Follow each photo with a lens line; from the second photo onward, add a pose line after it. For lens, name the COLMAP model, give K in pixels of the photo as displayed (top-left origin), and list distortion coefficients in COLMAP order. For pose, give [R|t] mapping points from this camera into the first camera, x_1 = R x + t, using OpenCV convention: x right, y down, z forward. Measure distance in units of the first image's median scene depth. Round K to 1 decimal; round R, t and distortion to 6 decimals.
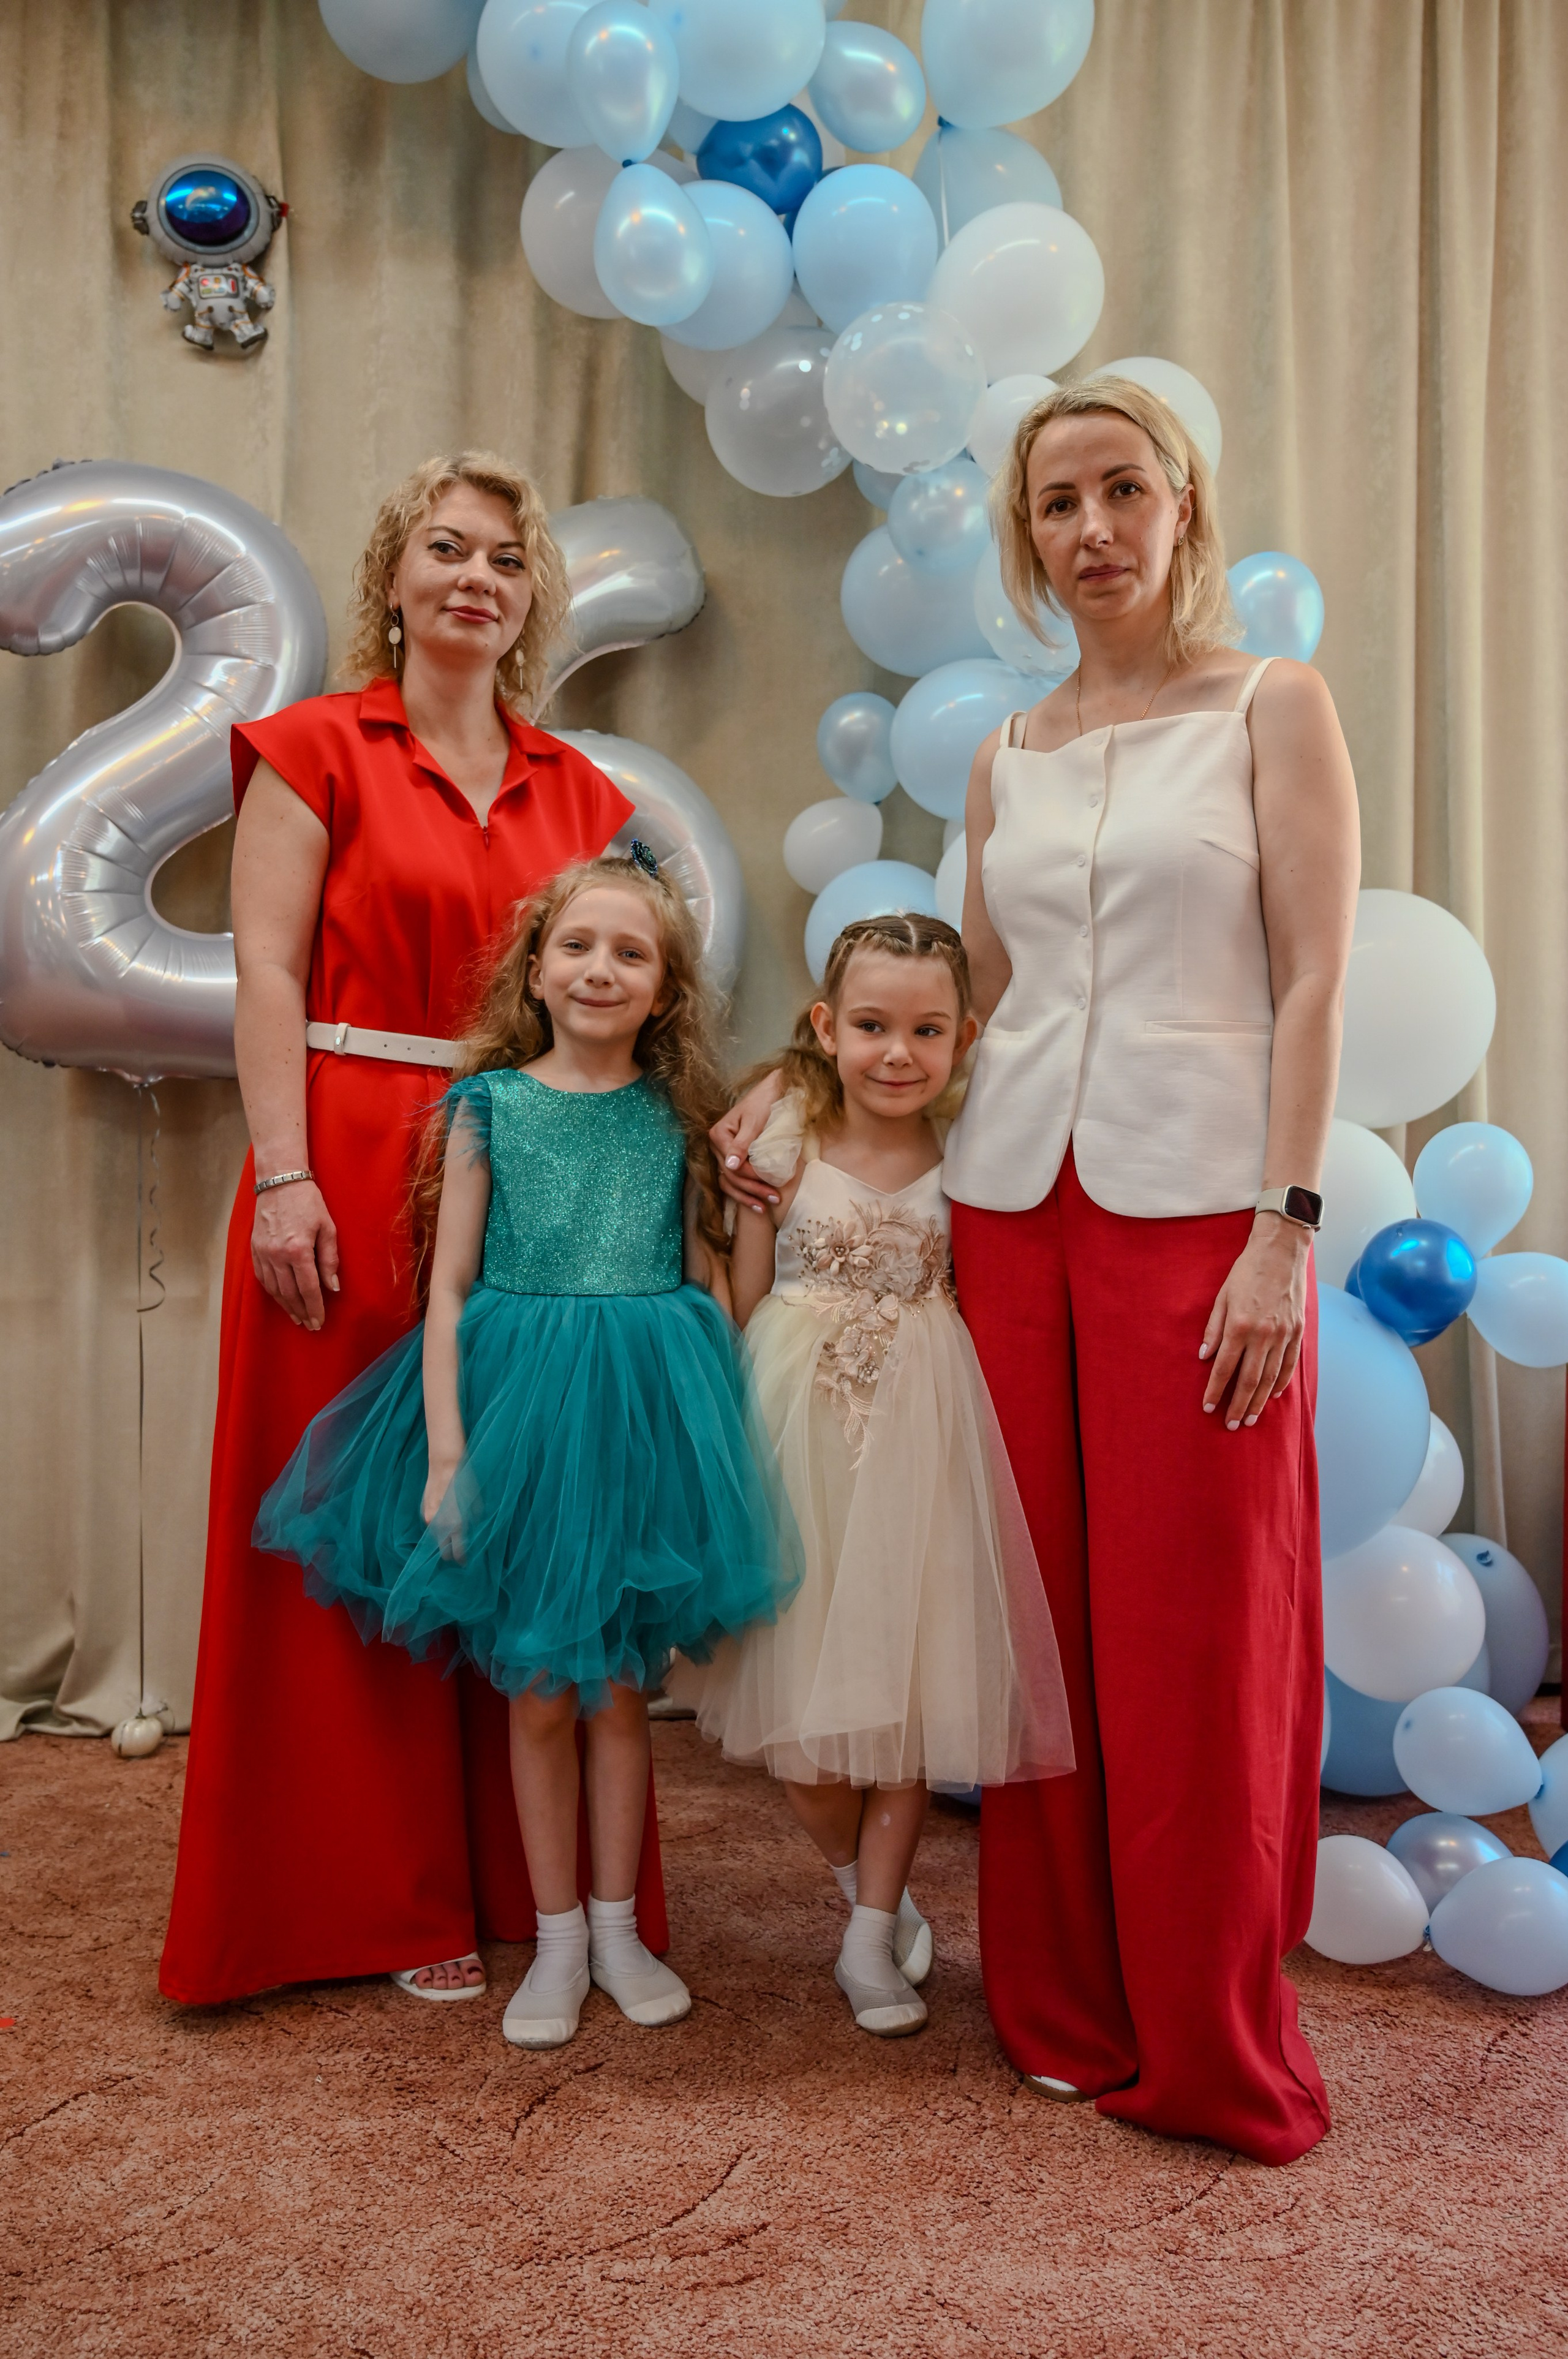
lens RADIAL K [[2201.0, 0, 801.1], [0, 2201.0, 1174.8], [0, 0, 1]] dist [0.003416, -0.008076]
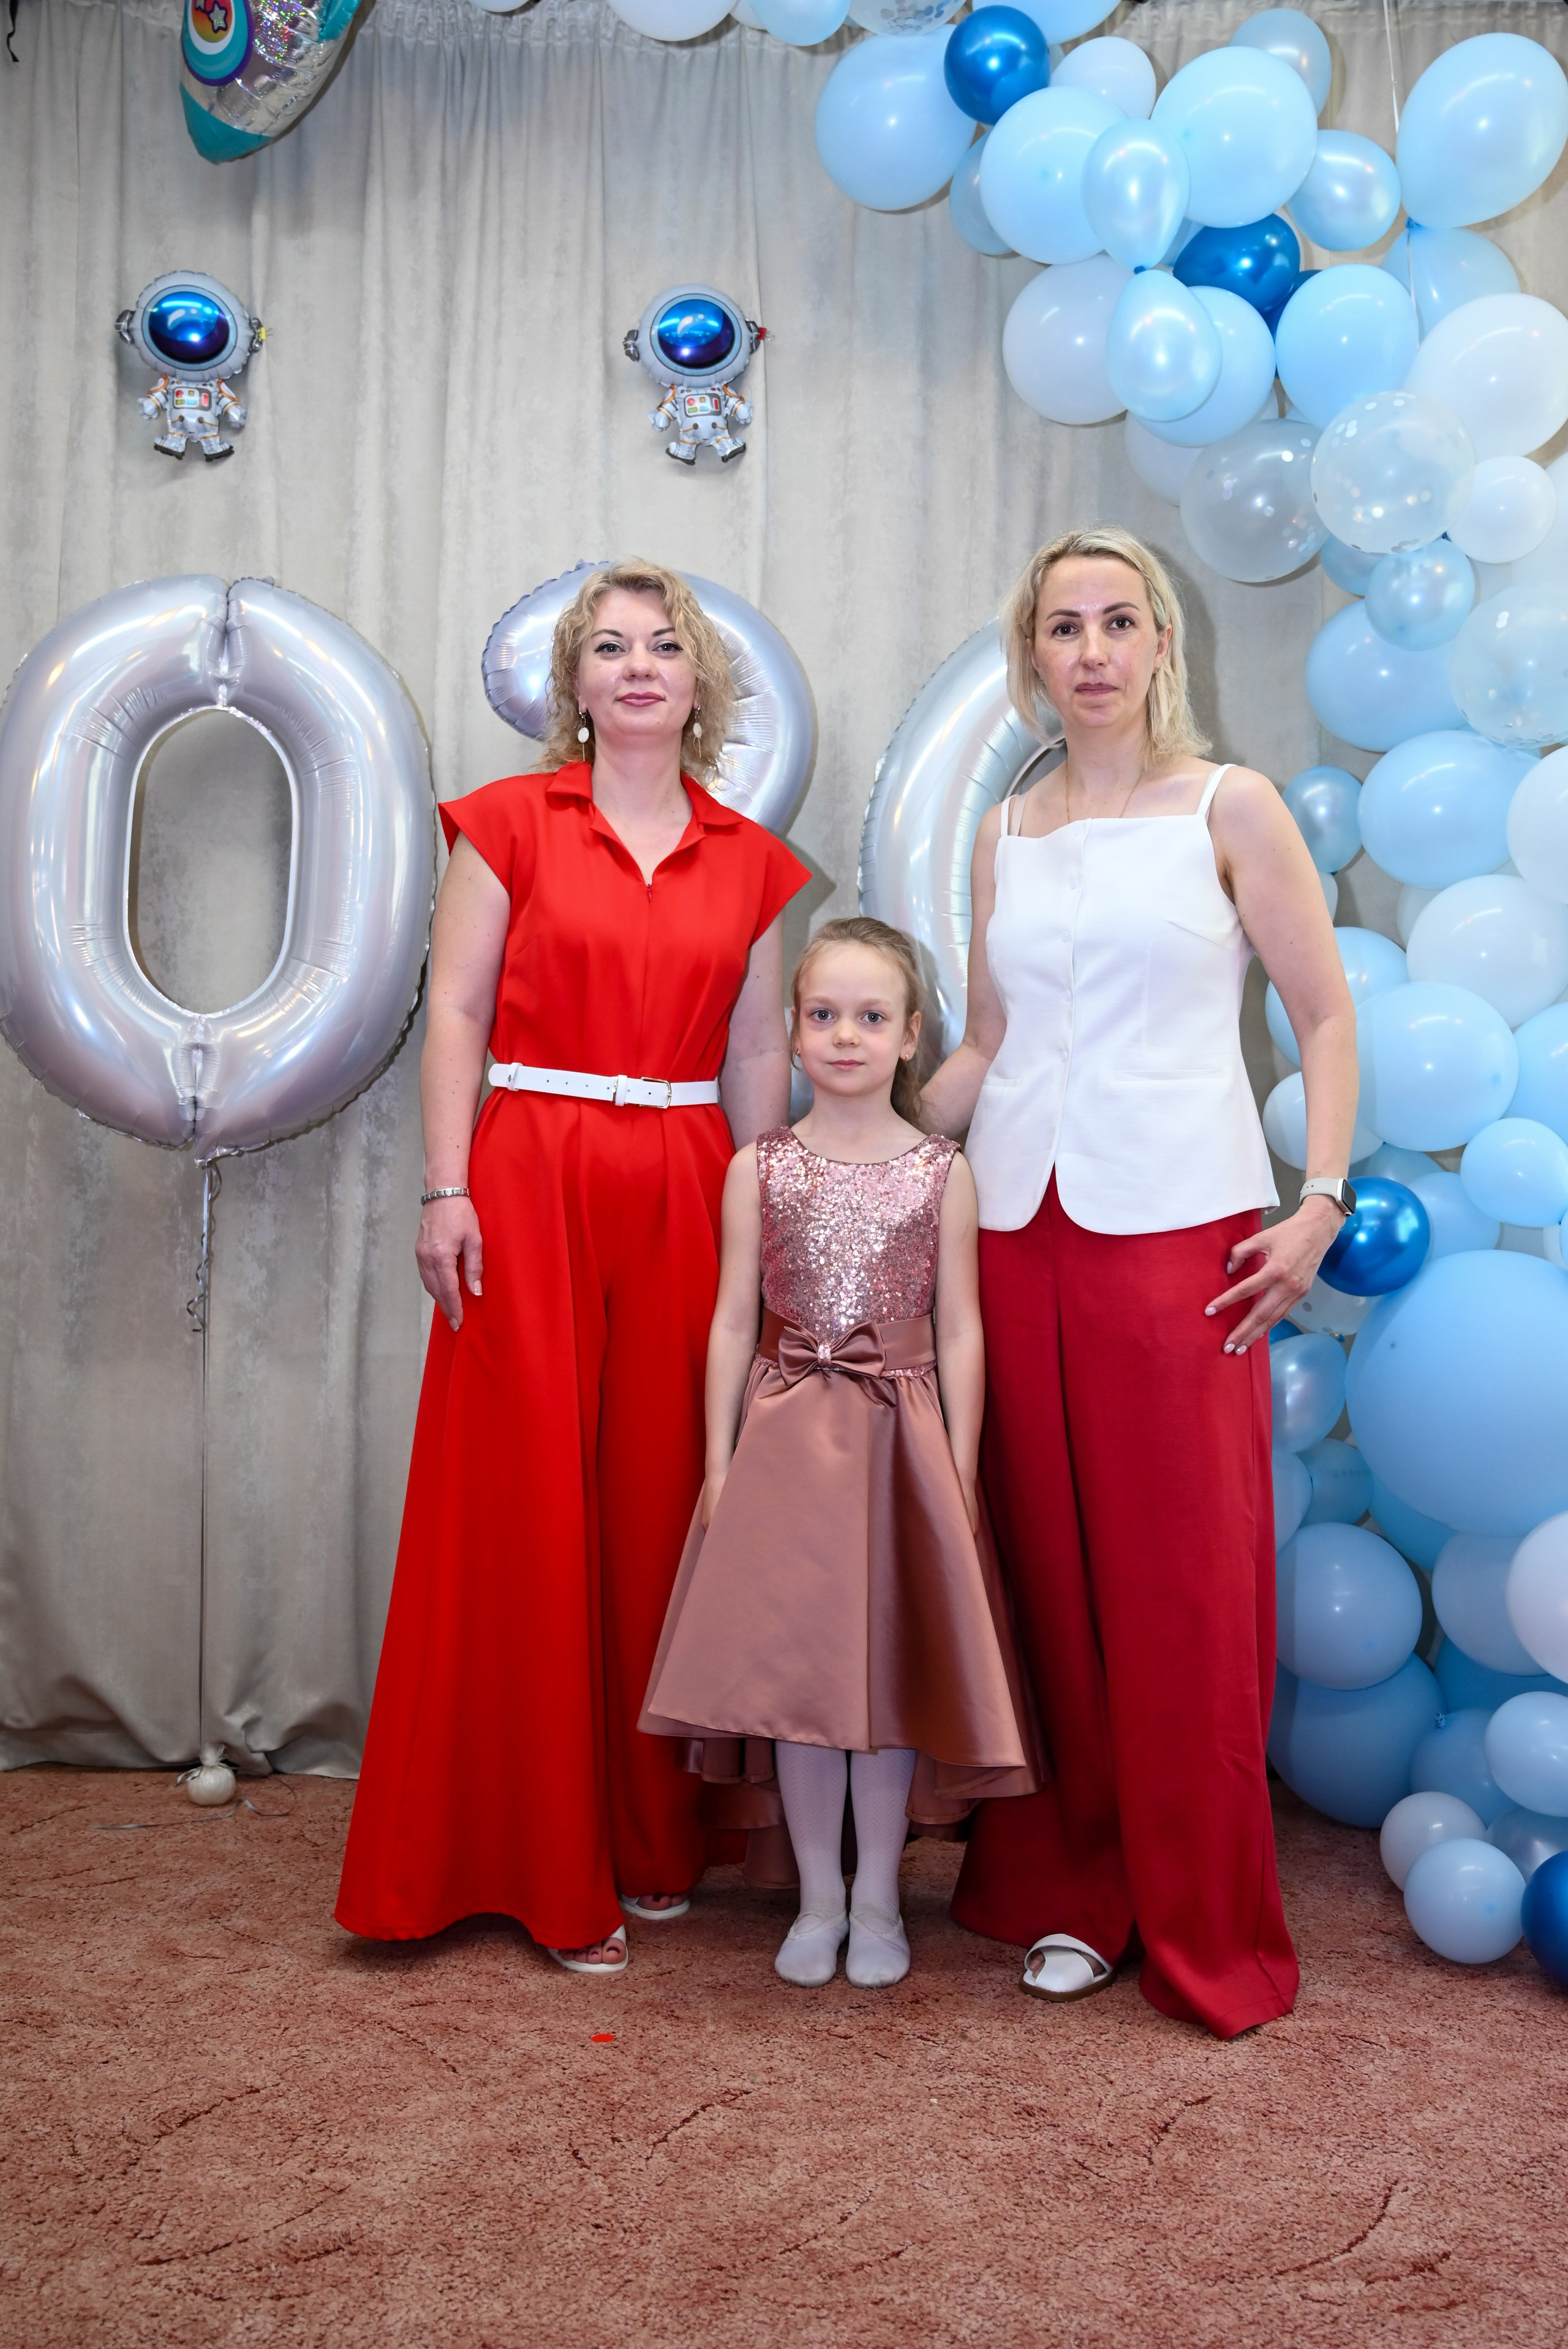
lens RADIAL K [[2157.1, 0, 779.7], [0, 2157.1, 1153.6], [0, 0, 1]] dist [-0.001201, 0.001776]
pose [[0.996030, -0.003818, -0.088940, -0.164031], [-0.002128, 0.997773, -0.066670, 0.035138], [0.088997, 0.066595, 0.993803, -0.016699]]
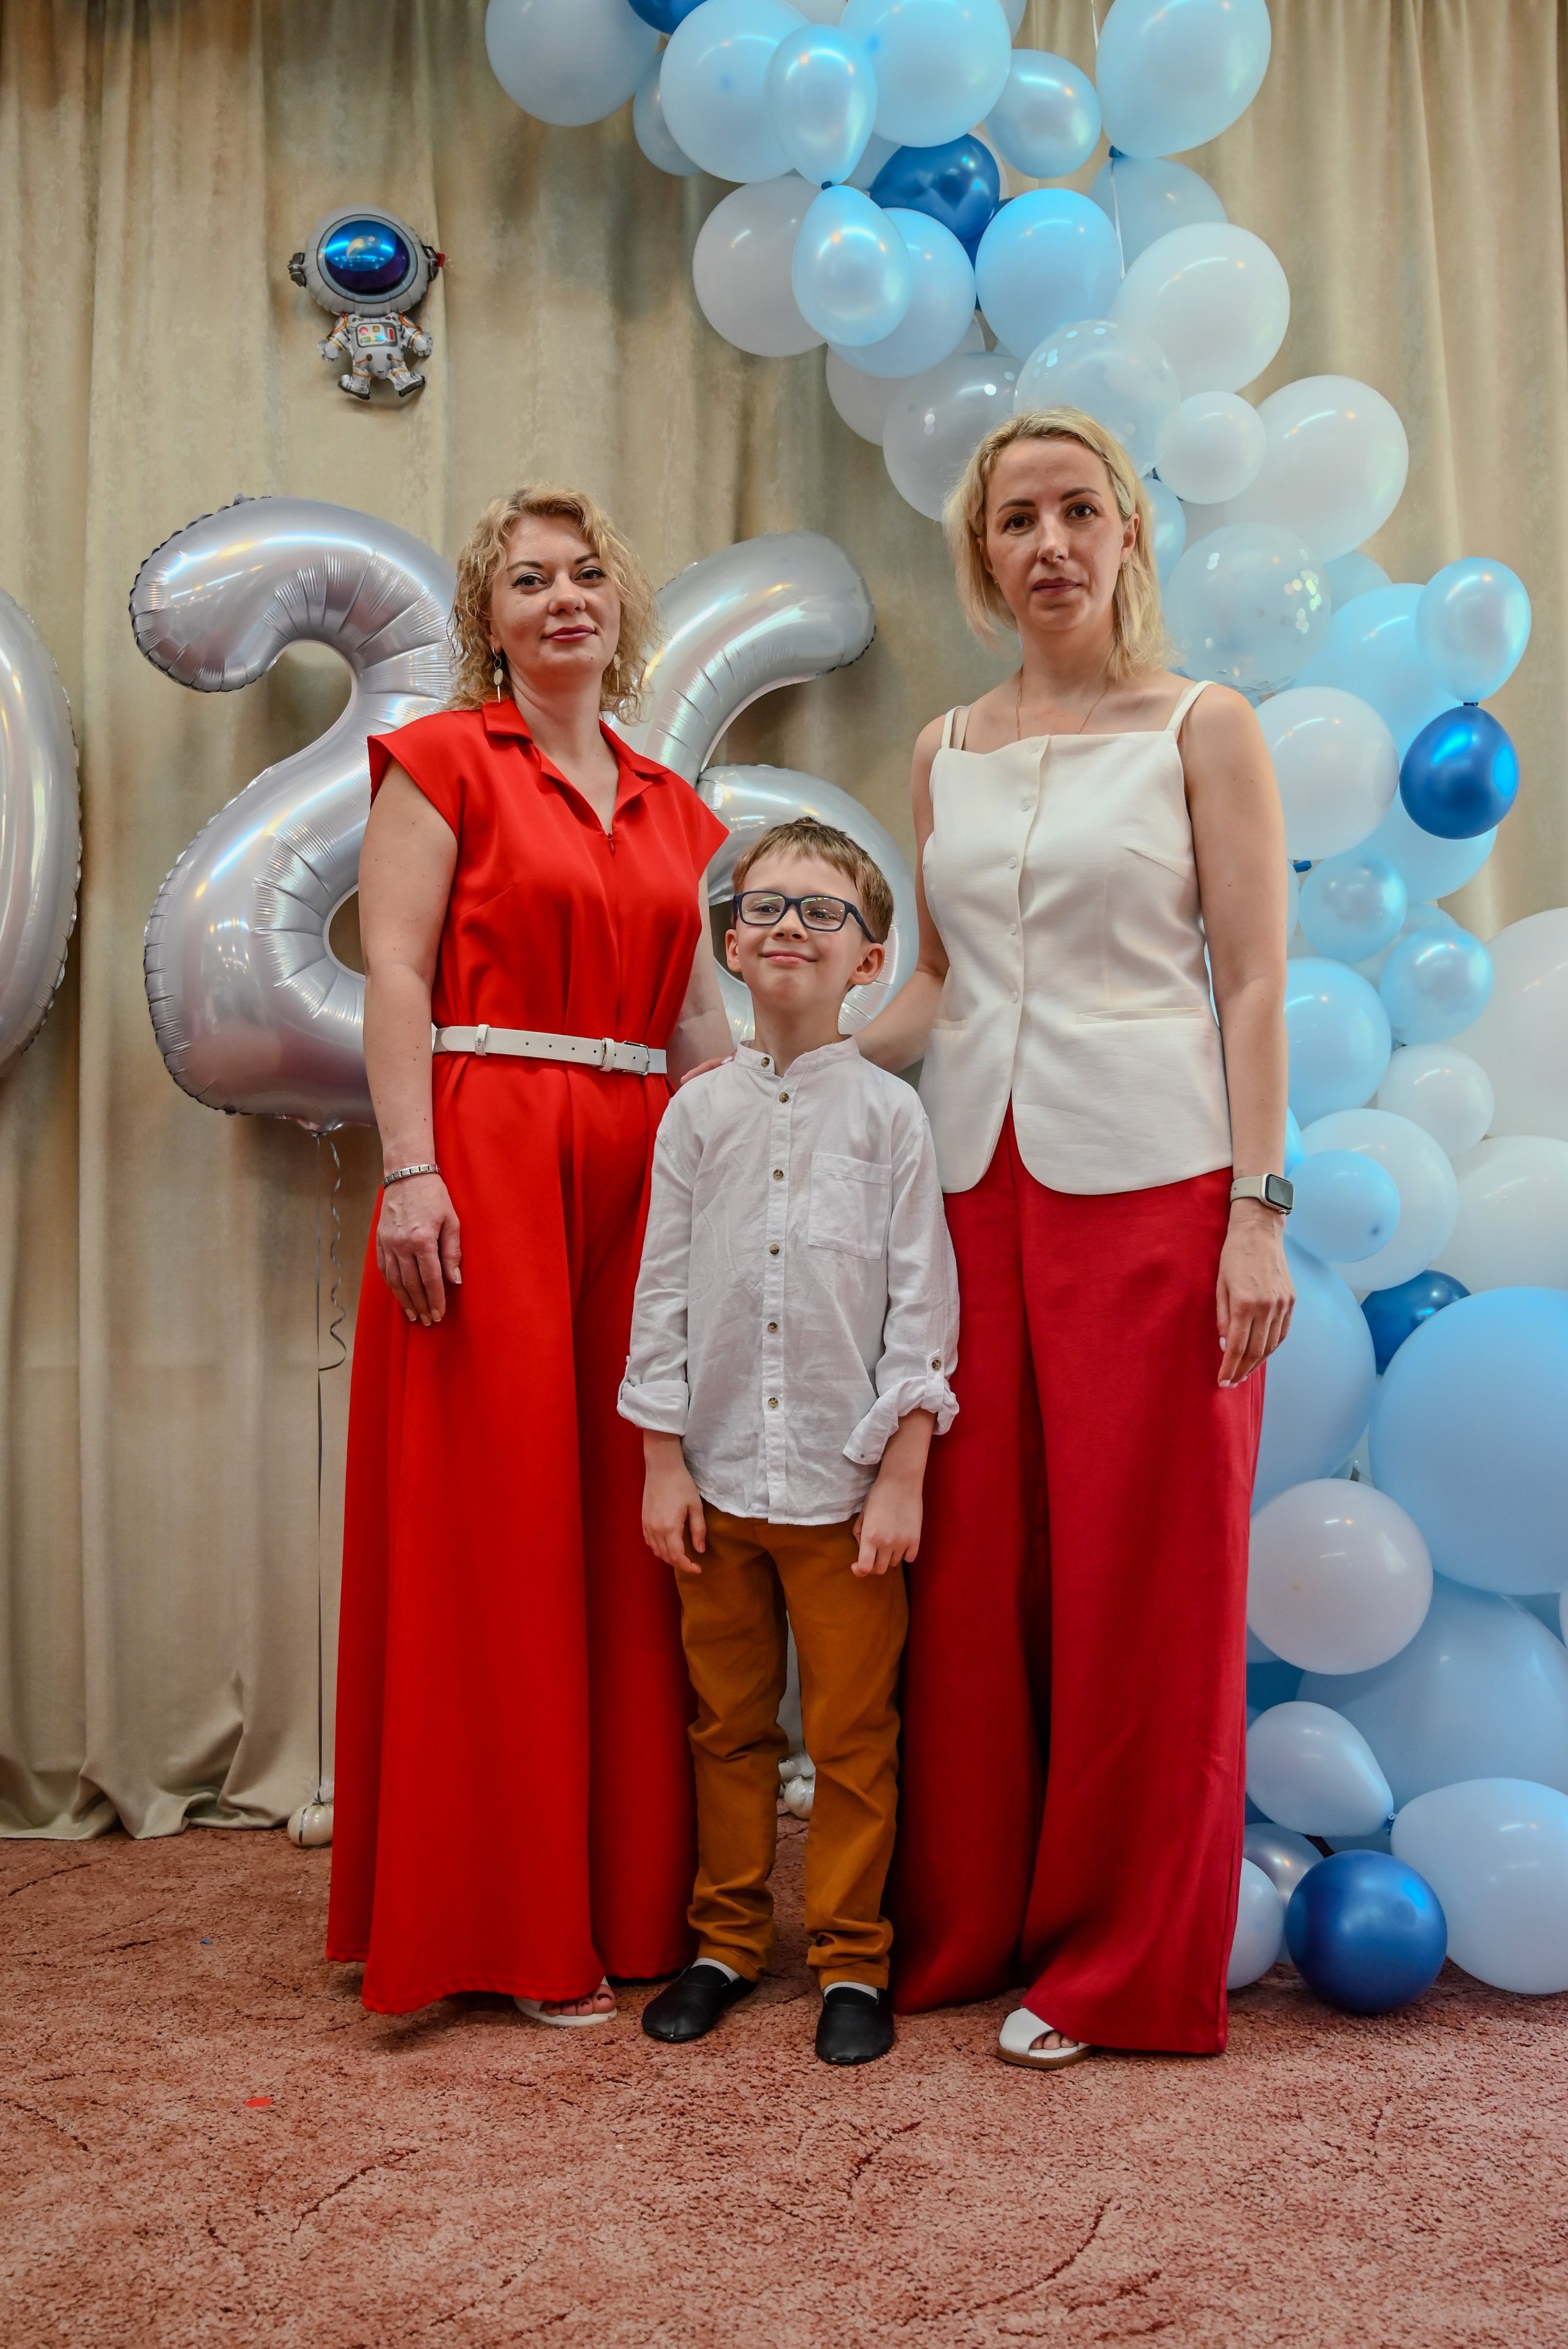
lens RADIAL K [[2230.9, 0, 789.9], [0, 2230.9, 1165.1], [0, 0, 1]] dist [-0.001020, -0.004528]
pose [[0.999586, -0.024888, 0.014435, -0.123899], [0.025884, 0.996959, -0.073500, 0.057934], [-0.012562, 0.073843, 0.997191, 0.028480]]
